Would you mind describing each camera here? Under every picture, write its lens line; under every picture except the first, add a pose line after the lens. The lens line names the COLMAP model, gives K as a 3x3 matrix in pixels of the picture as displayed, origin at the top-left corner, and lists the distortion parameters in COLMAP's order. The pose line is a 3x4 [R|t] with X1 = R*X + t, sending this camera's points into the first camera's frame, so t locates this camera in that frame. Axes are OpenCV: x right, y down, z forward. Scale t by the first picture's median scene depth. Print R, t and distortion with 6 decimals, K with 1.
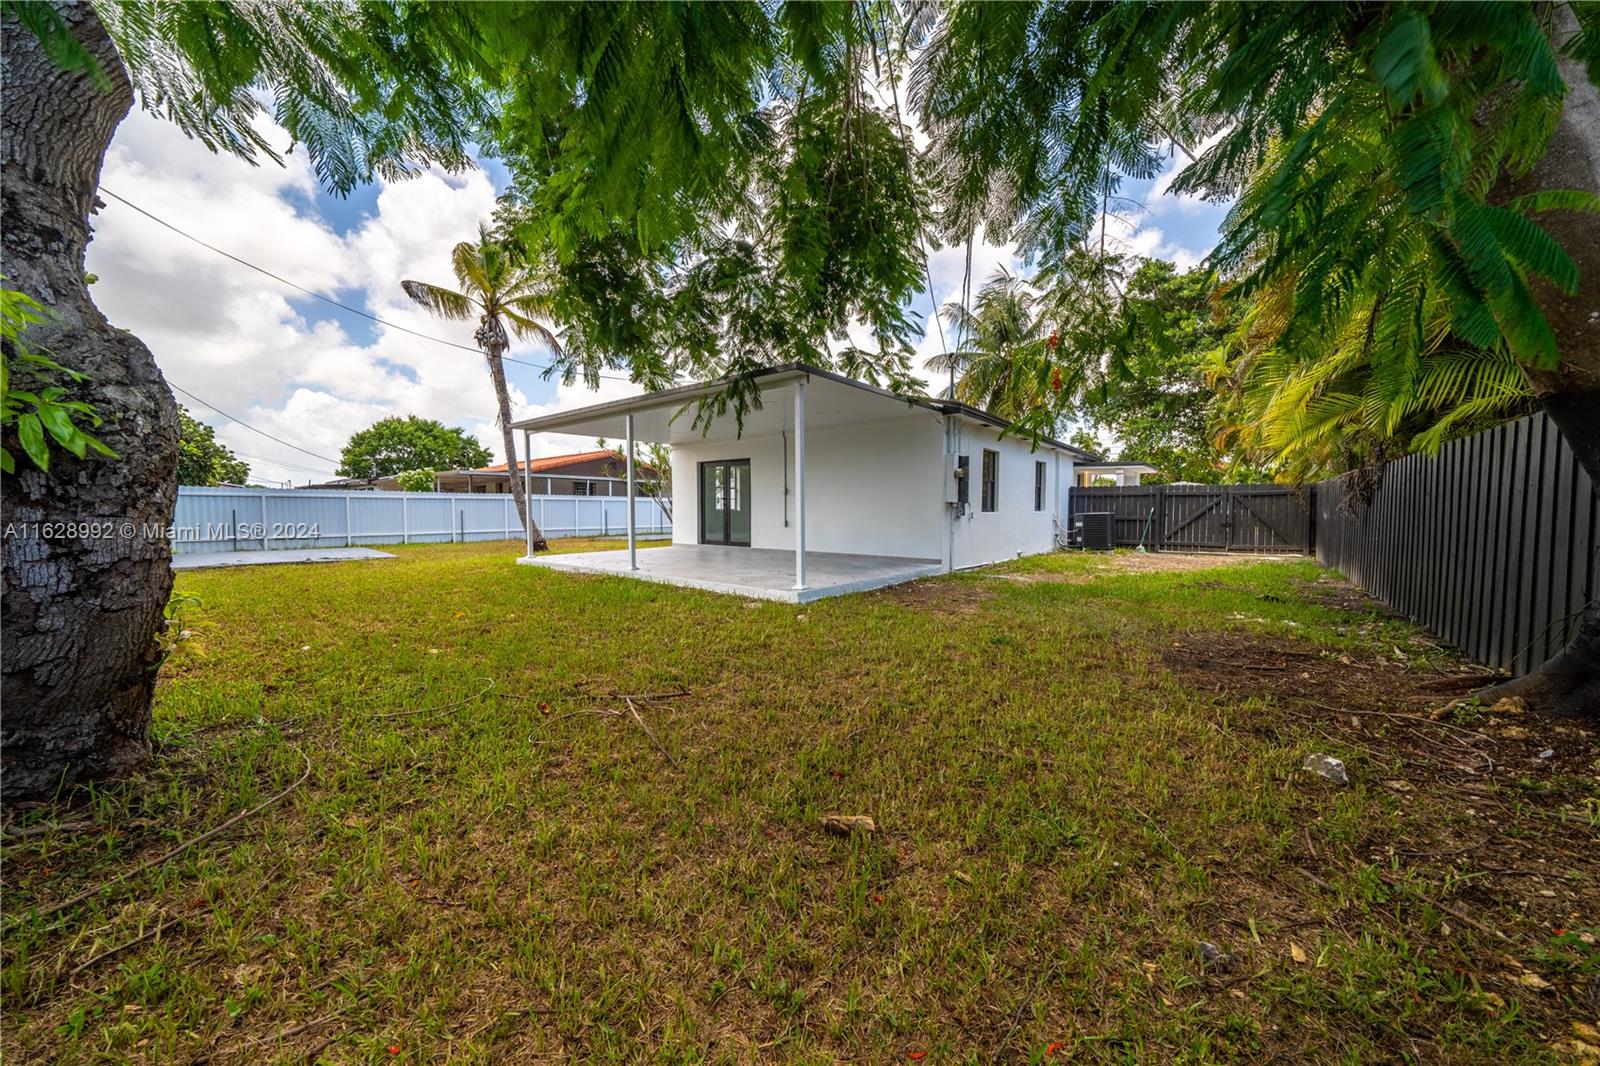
lens RADIAL K [[547.4, 0, 791.2], [0, 547.4, 531.7], [0, 0, 1]] dist [0.000769, -0.000018]
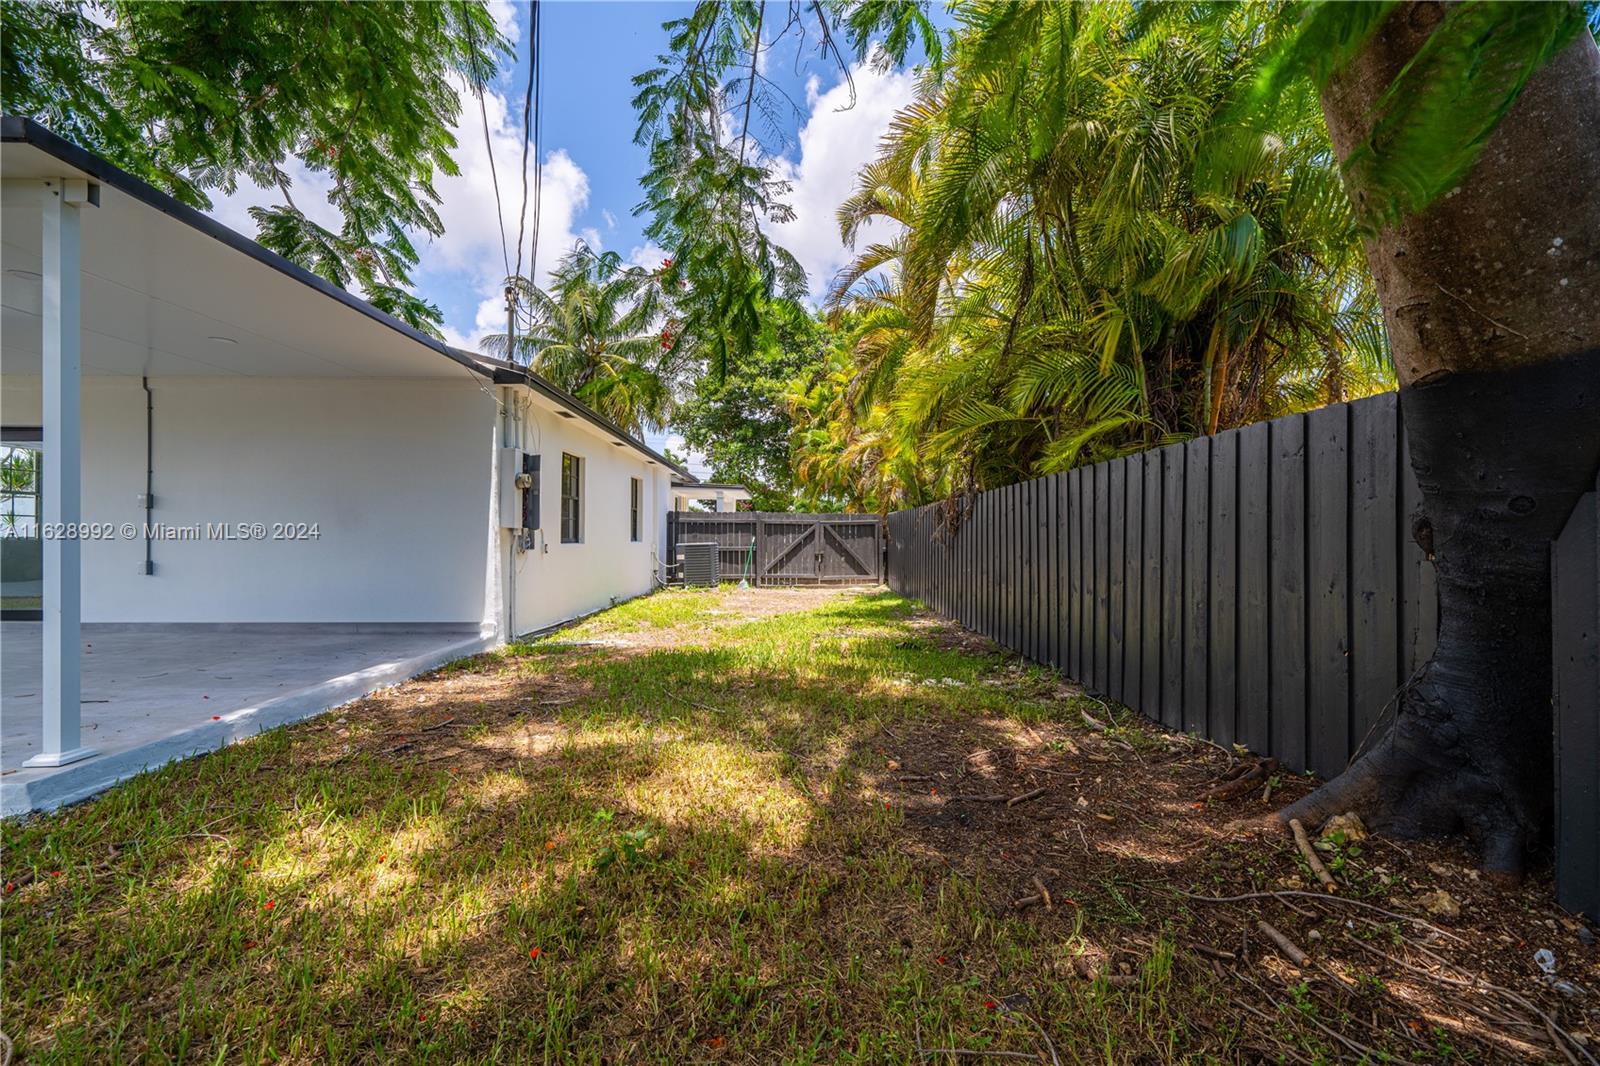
lens RADIAL K [[634.8, 0, 800.0], [0, 634.8, 533.0], [0, 0, 1]] dist [0.000560, 0.000214]
pose [[0.767712, 0.009228, 0.640728, 0.060988], [0.020683, 0.999018, -0.039170, -0.009963], [-0.640461, 0.043323, 0.766768, 0.176431]]
